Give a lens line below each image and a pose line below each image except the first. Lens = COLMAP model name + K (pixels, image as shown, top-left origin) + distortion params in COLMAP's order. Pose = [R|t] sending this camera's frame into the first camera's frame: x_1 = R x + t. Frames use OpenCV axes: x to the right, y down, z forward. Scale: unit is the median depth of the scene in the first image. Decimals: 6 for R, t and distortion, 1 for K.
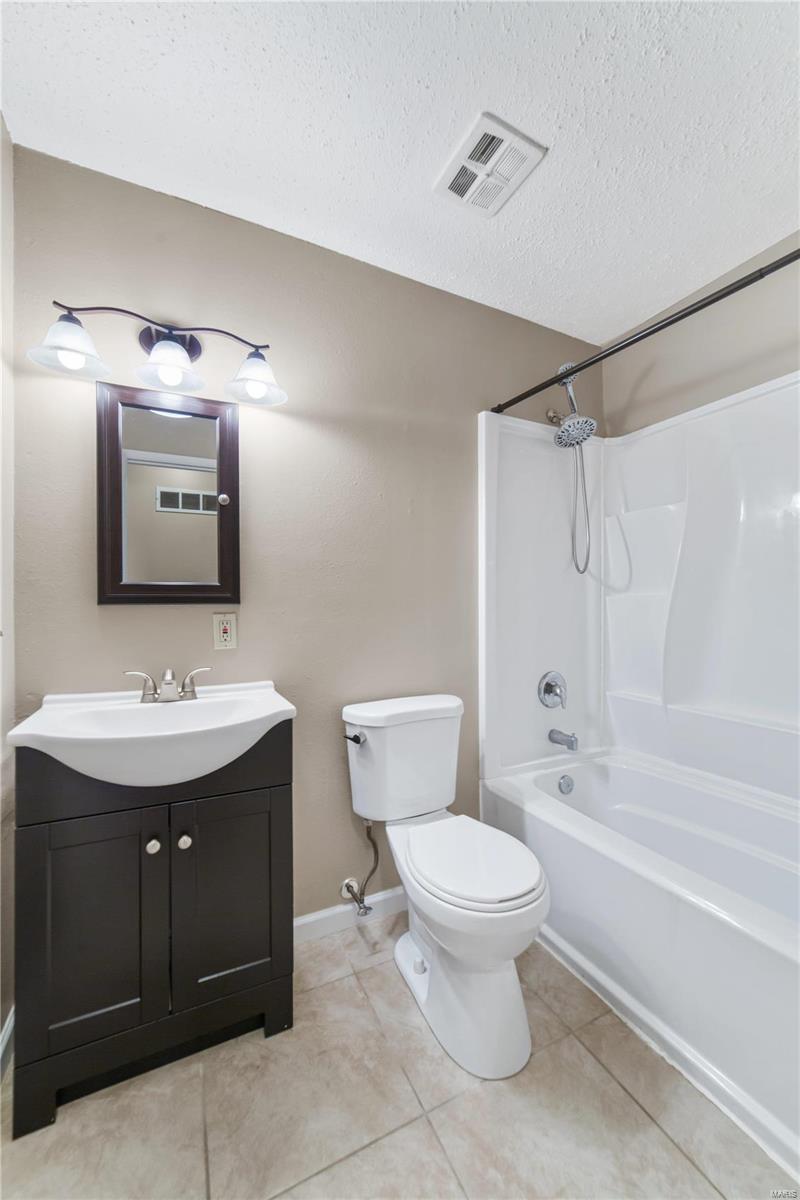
lens RADIAL K [[460.9, 0, 400.0], [0, 460.9, 600.0], [0, 0, 1]] dist [0.000103, 0.000078]
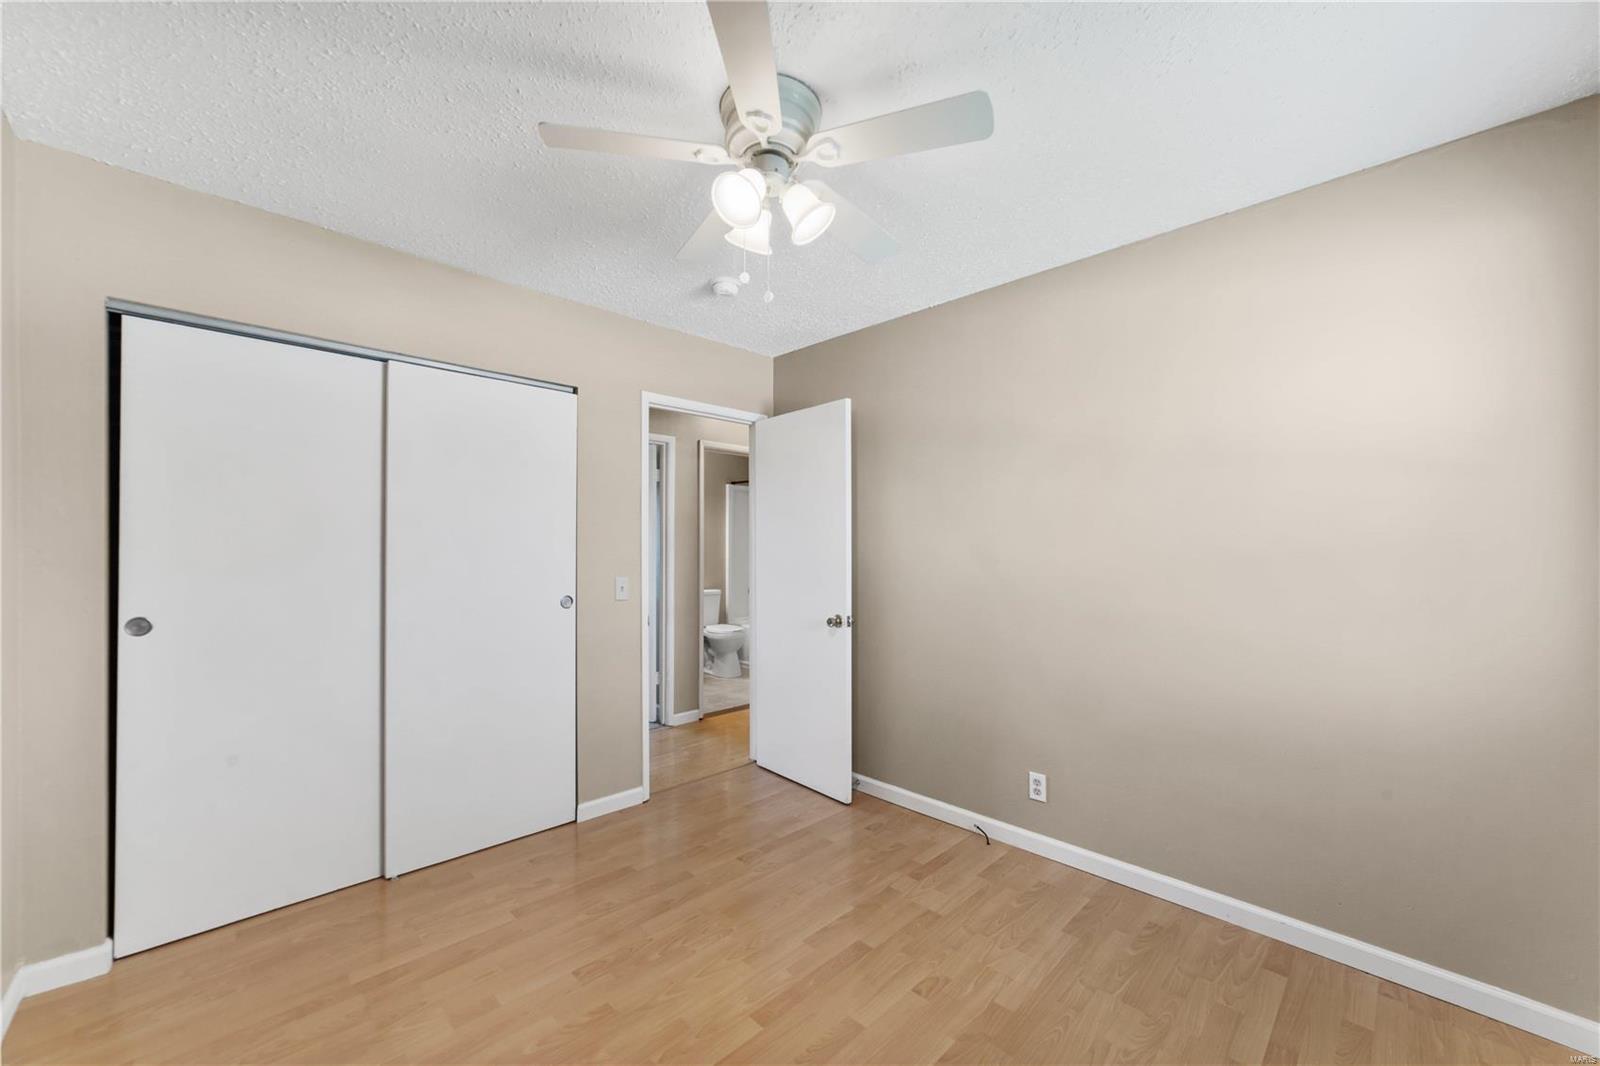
lens RADIAL K [[614.5, 0, 800.0], [0, 614.5, 533.0], [0, 0, 1]] dist [0.000103, 0.000078]
pose [[0.952390, 0.012427, 0.304630, -0.464775], [-0.001448, 0.999342, -0.036242, -0.021163], [-0.304880, 0.034075, 0.951781, -2.322746]]
